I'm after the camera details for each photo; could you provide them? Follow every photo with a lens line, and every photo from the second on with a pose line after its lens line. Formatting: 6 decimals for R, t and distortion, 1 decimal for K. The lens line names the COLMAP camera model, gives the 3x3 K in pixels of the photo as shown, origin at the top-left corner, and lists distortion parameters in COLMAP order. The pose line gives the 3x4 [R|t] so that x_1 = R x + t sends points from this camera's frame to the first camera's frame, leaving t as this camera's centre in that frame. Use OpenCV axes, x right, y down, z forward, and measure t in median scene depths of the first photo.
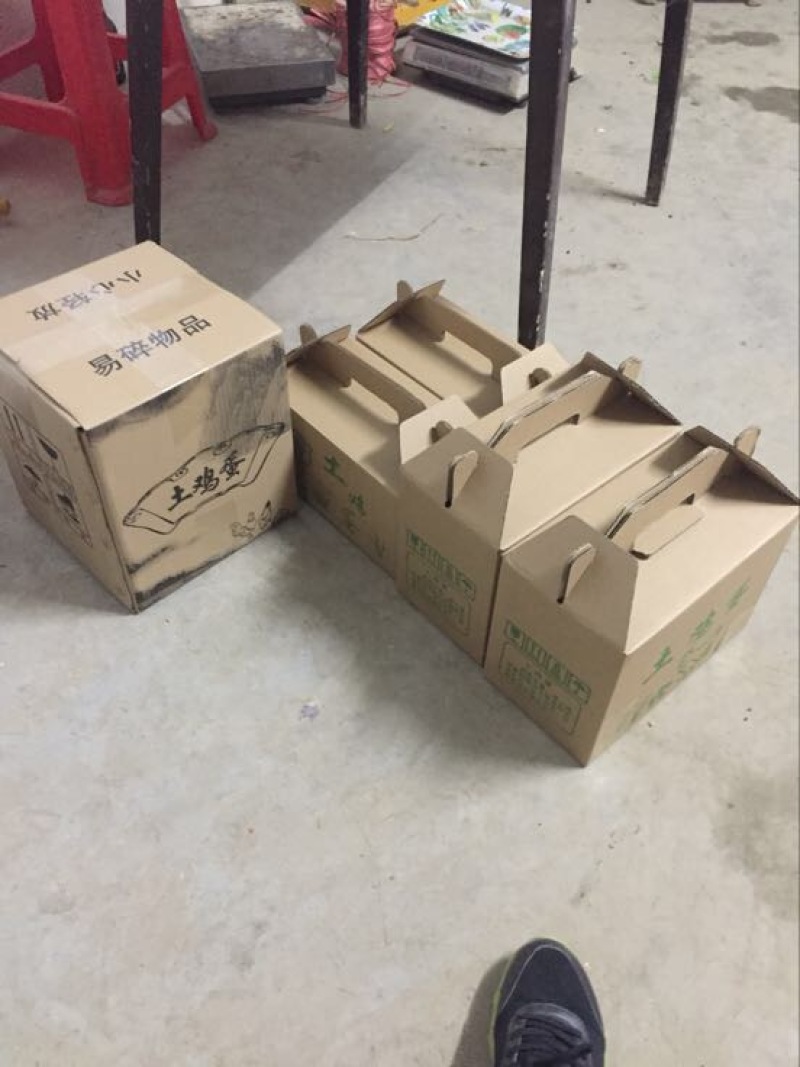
lens RADIAL K [[825.5, 0, 400.0], [0, 825.5, 533.5], [0, 0, 1]] dist [-0.003991, -0.001891]
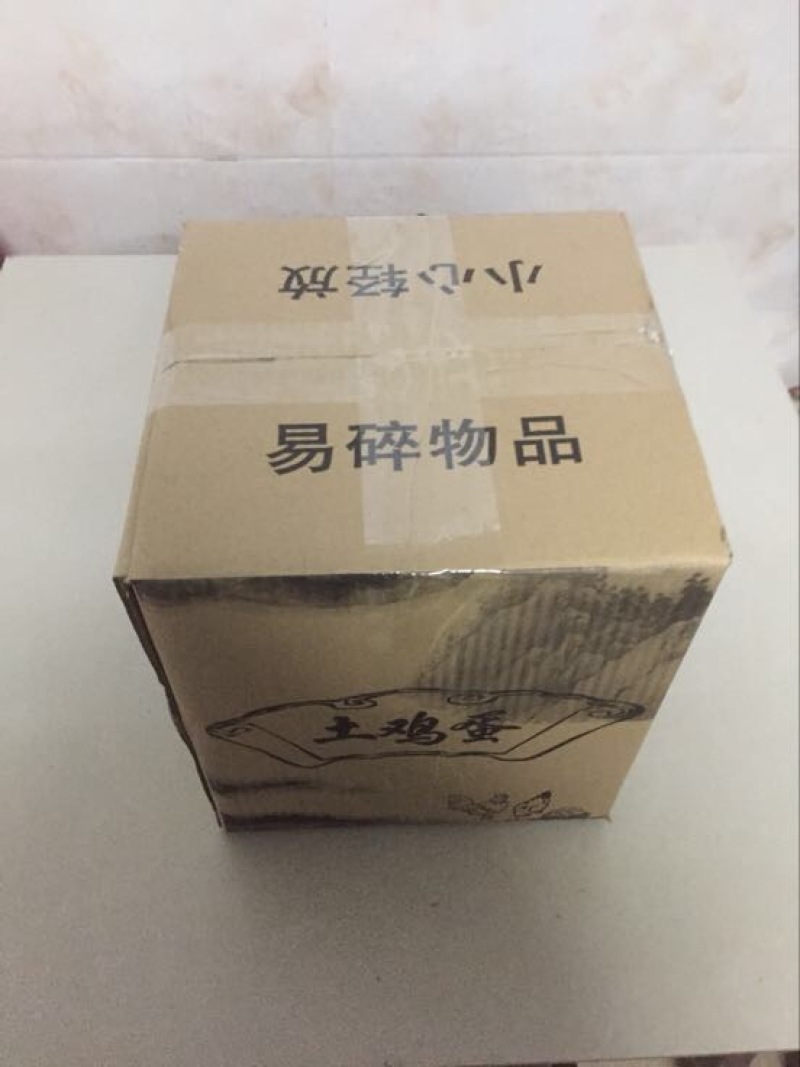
lens RADIAL K [[825.5, 0, 400.0], [0, 825.5, 533.5], [0, 0, 1]] dist [-0.003991, -0.001891]
pose [[0.682407, 0.533186, -0.500033, -0.065005], [-0.482584, 0.842417, 0.239677, -0.277592], [0.549030, 0.077751, 0.832179, 0.609991]]
